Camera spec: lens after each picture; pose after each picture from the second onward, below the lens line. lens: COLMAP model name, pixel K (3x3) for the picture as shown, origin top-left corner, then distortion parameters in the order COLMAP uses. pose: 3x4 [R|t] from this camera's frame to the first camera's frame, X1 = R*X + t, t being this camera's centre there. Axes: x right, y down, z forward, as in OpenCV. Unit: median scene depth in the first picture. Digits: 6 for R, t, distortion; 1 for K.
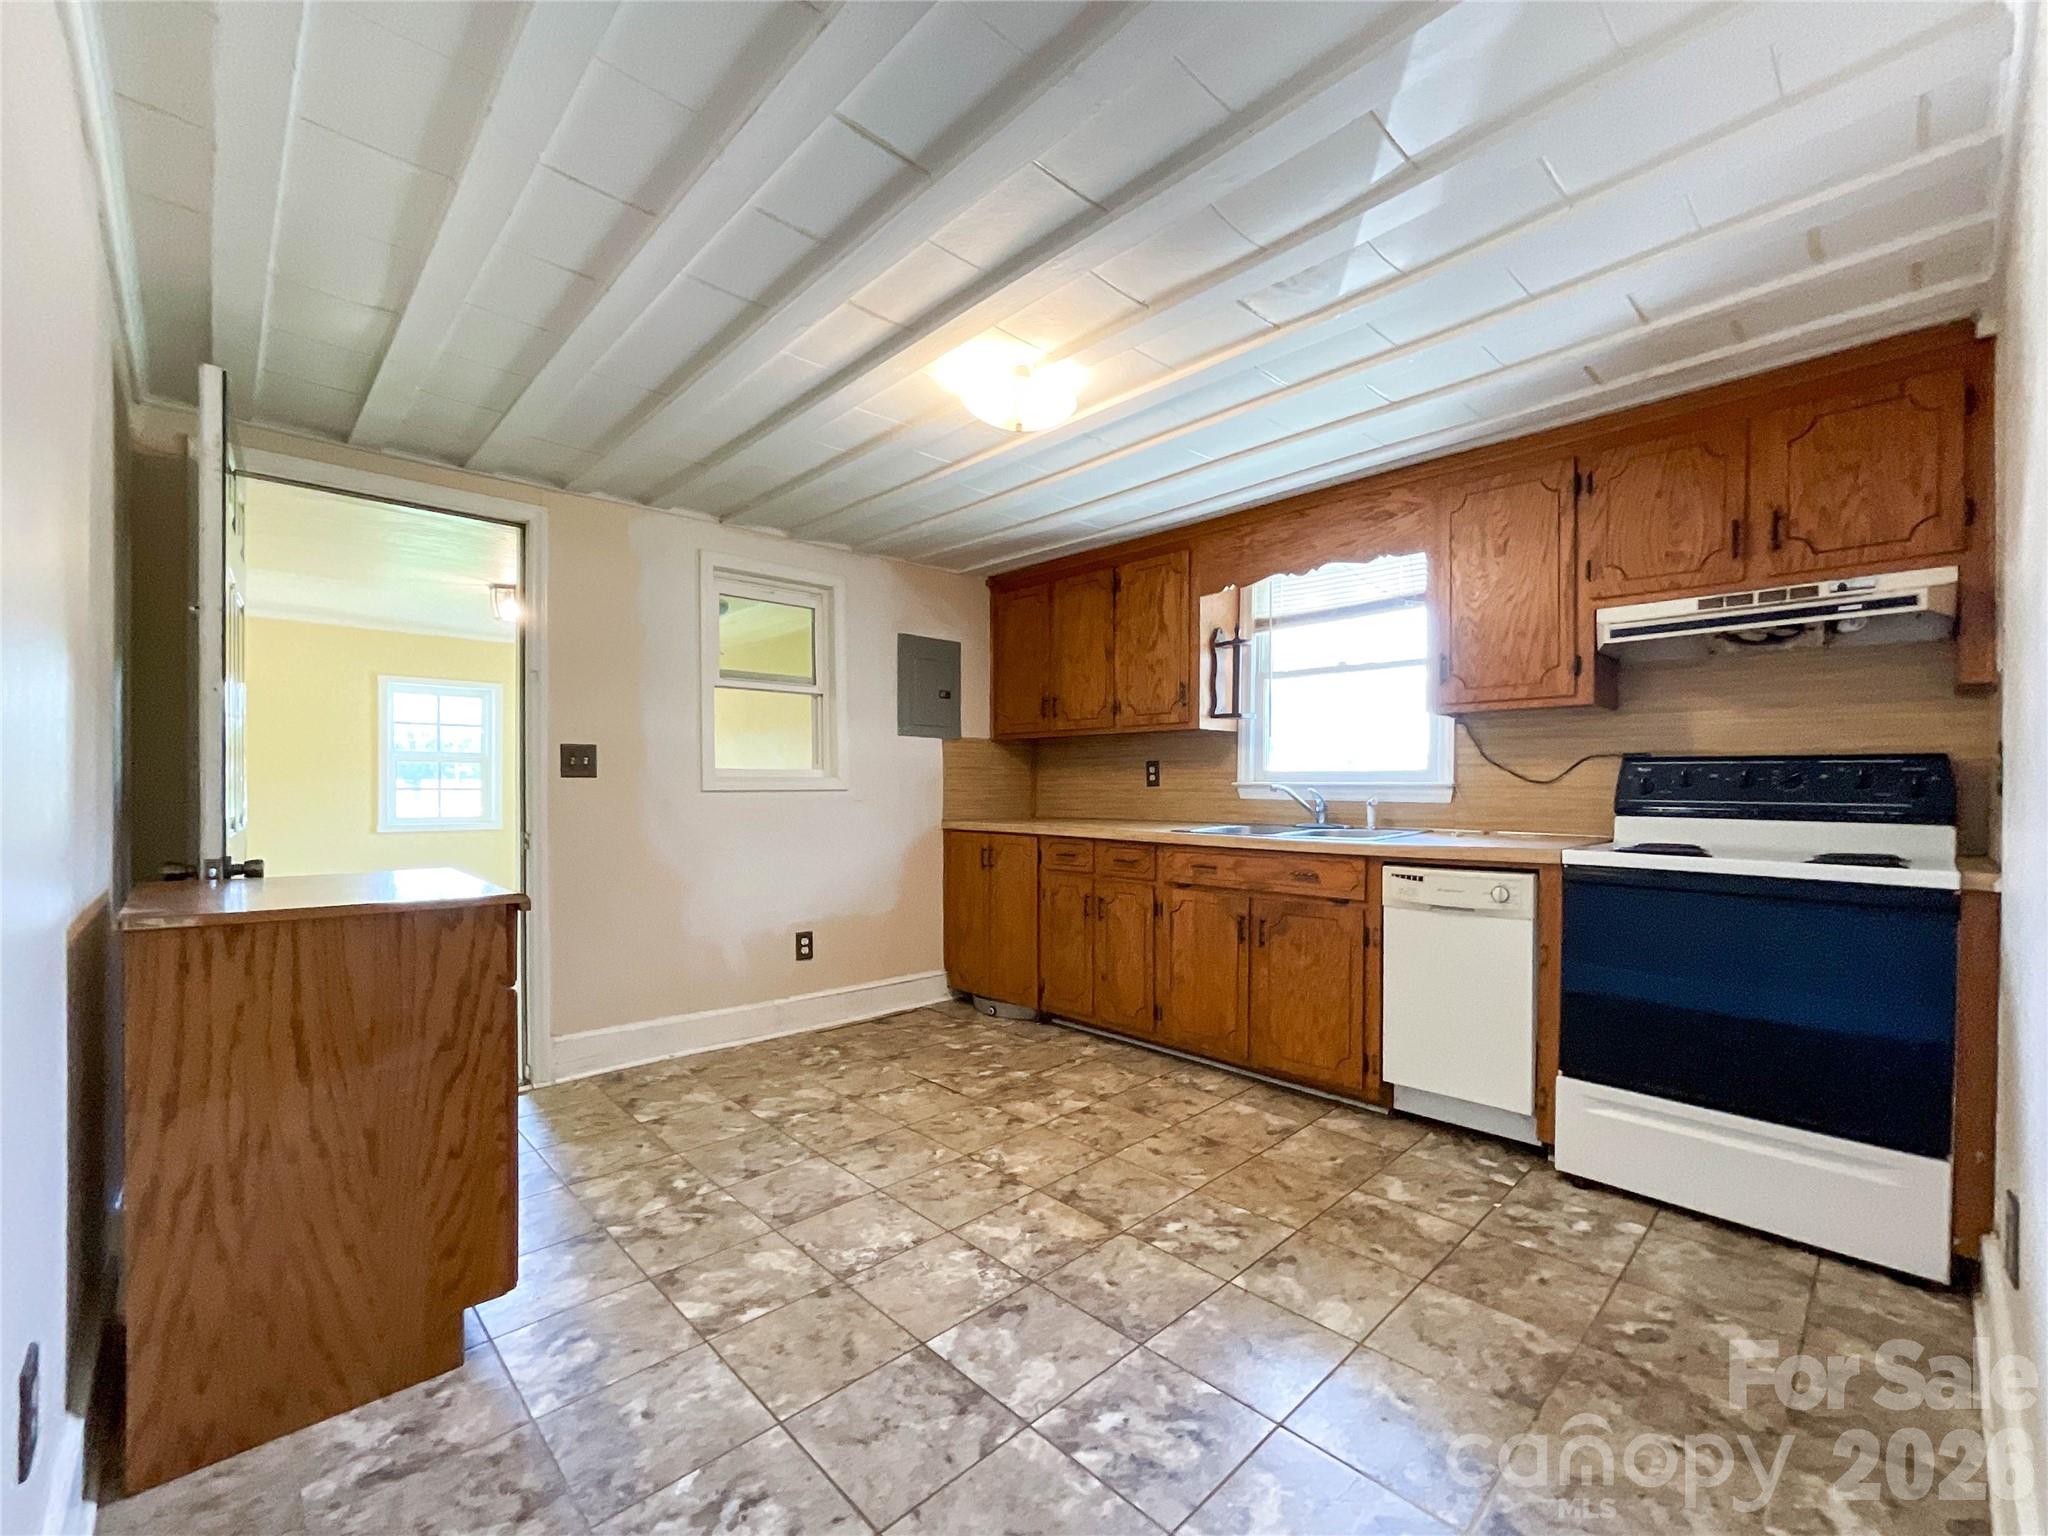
lens RADIAL K [[877.0, 0, 1042.5], [0, 877.0, 789.8], [0, 0, 1]] dist [-0.032032, 0.018187]
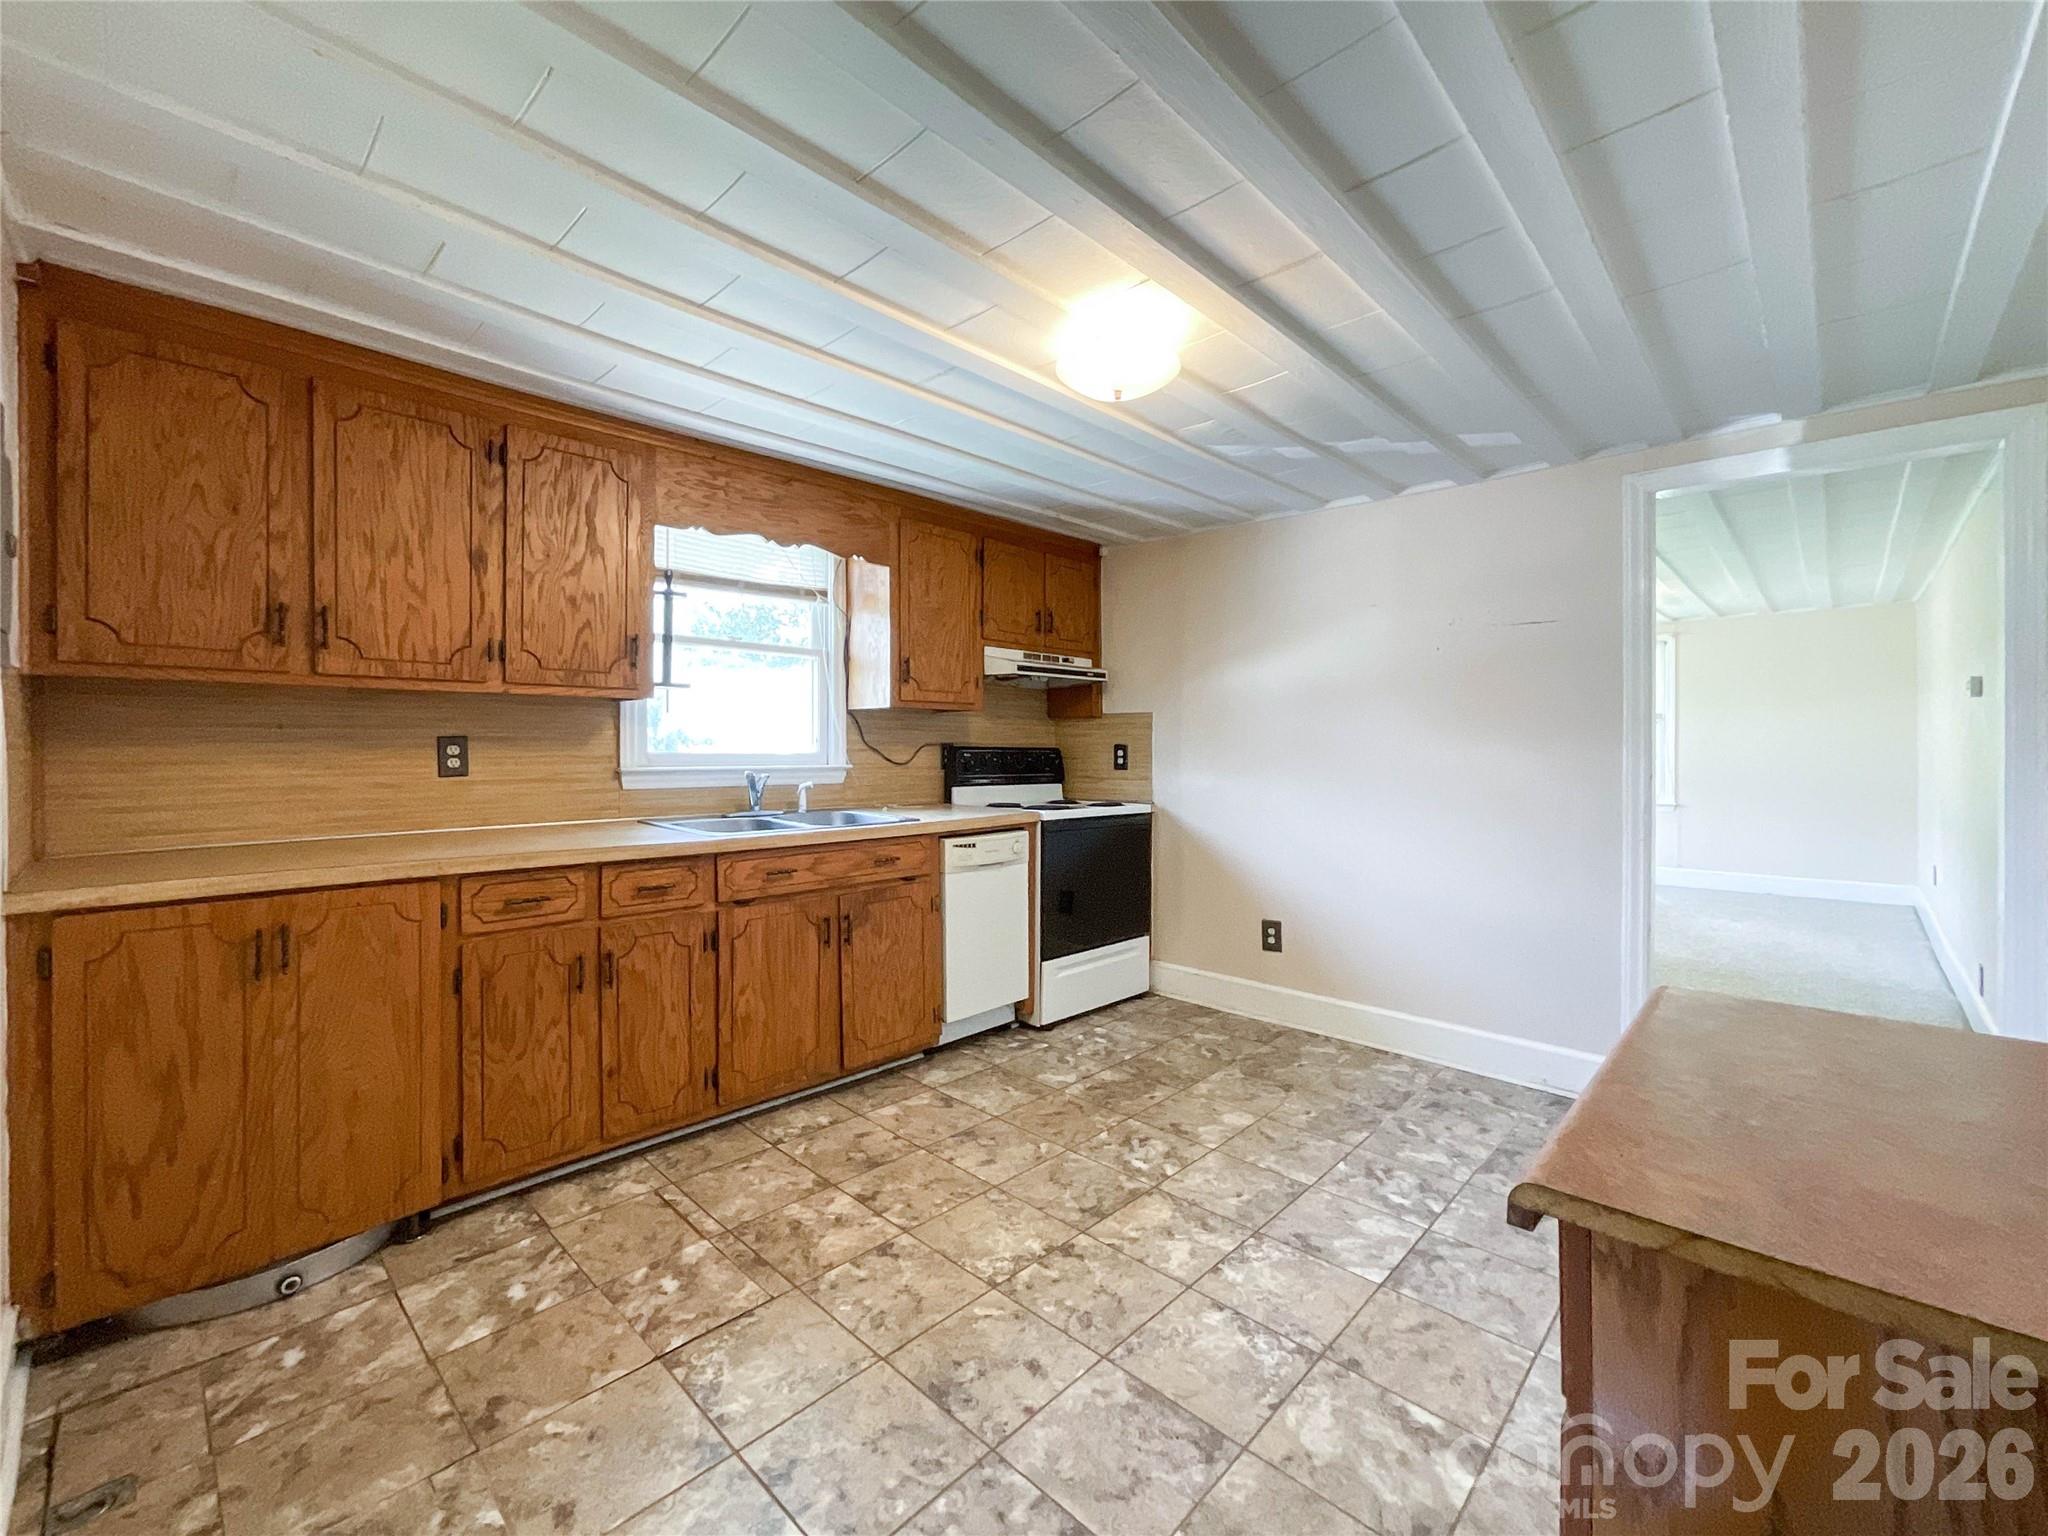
lens RADIAL K [[859.4, 0, 1027.1], [0, 859.4, 744.4], [0, 0, 1]] dist [-0.028958, 0.016502]
pose [[-0.043151, 0.000811, 0.999068, -0.712084], [0.001806, 0.999998, -0.000734, -0.037124], [-0.999067, 0.001773, -0.043152, 0.879182]]
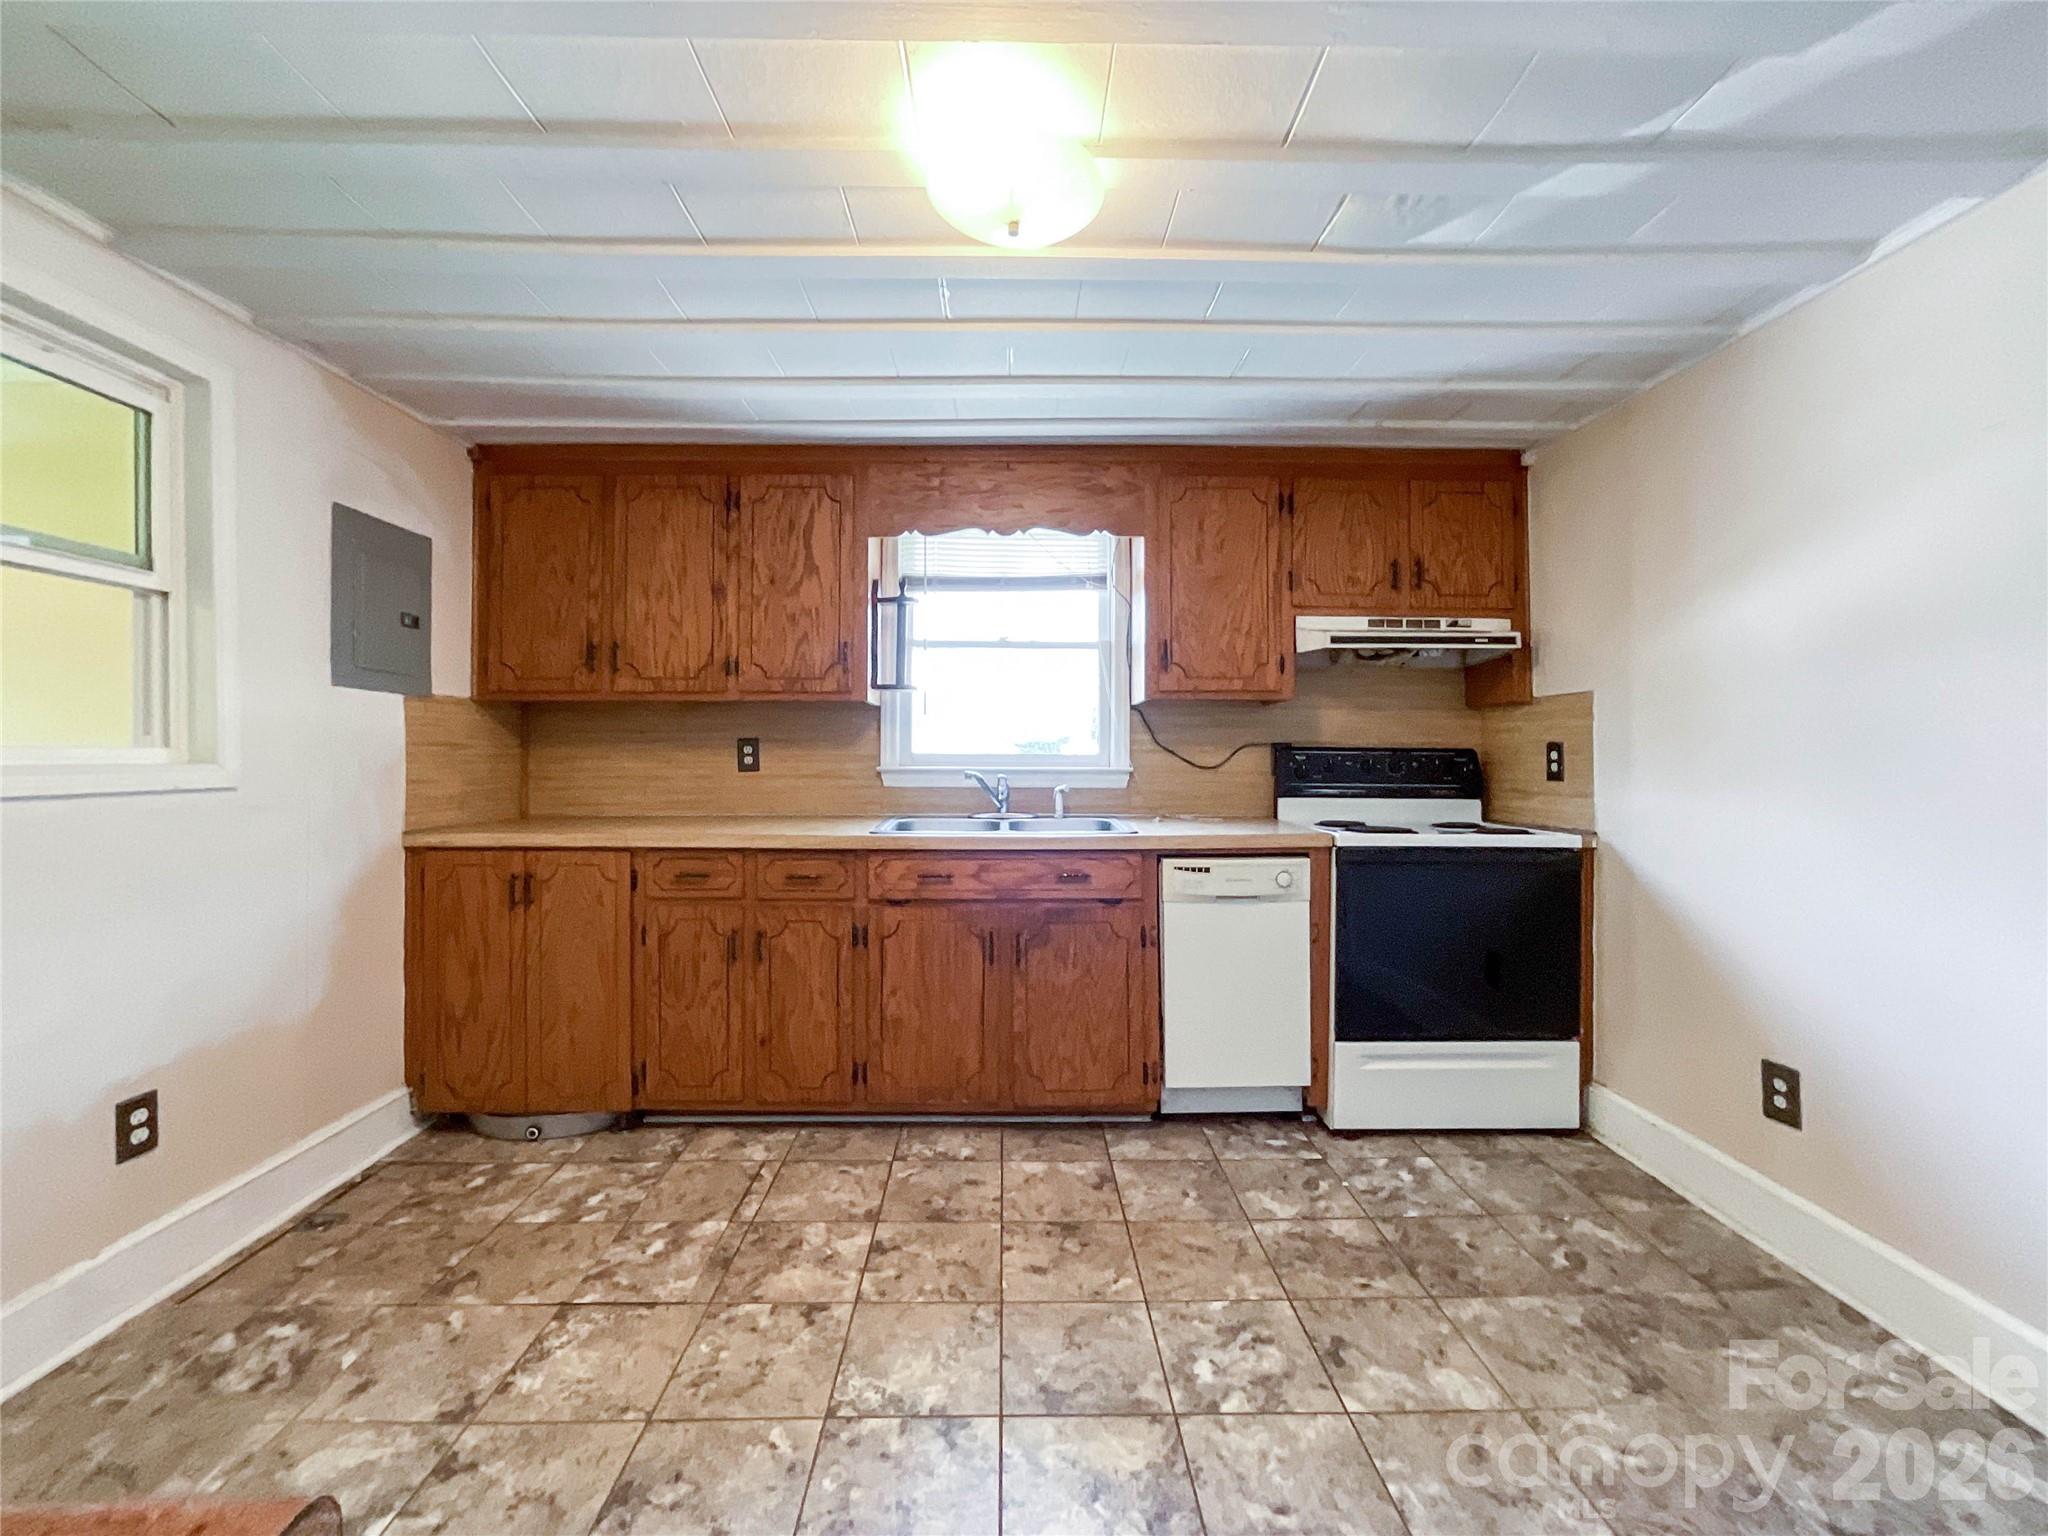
lens RADIAL K [[859.4, 0, 1027.1], [0, 859.4, 744.4], [0, 0, 1]] dist [-0.028958, 0.016502]
pose [[0.680237, 0.010430, 0.732918, -0.367450], [0.002137, 0.999866, -0.016212, -0.021492], [-0.732989, 0.012595, 0.680123, 0.444406]]
